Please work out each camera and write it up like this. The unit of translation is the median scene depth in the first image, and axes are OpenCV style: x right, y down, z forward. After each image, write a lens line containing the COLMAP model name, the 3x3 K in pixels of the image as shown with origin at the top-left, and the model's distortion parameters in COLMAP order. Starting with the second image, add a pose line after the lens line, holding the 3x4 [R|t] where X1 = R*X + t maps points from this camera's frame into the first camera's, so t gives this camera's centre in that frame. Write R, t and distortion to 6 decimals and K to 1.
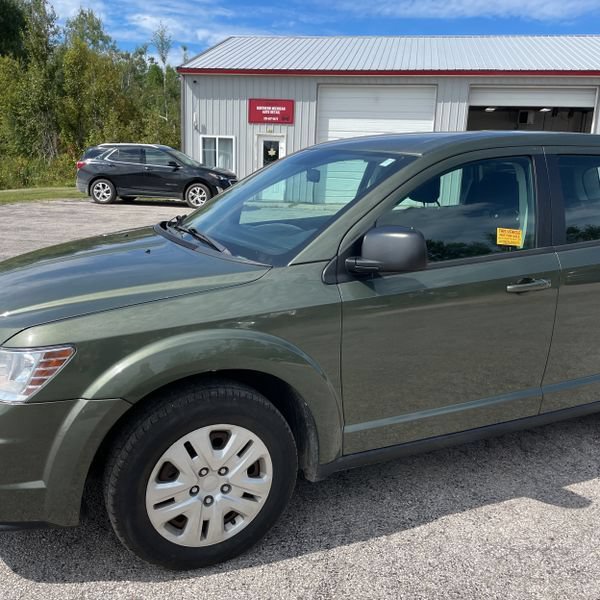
lens RADIAL K [[602.9, 0, 295.5], [0, 602.9, 301.3], [0, 0, 1]] dist [0.095926, -0.134925]
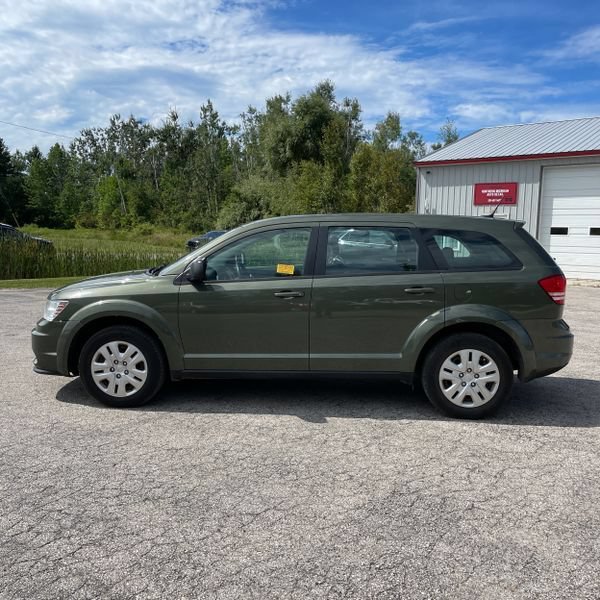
lens RADIAL K [[602.9, 0, 295.5], [0, 602.9, 301.3], [0, 0, 1]] dist [0.095926, -0.134925]
pose [[0.880922, 0.038471, -0.471695, 0.174147], [-0.099818, 0.989373, -0.105725, 0.026068], [0.462615, 0.140220, 0.875401, -0.084252]]
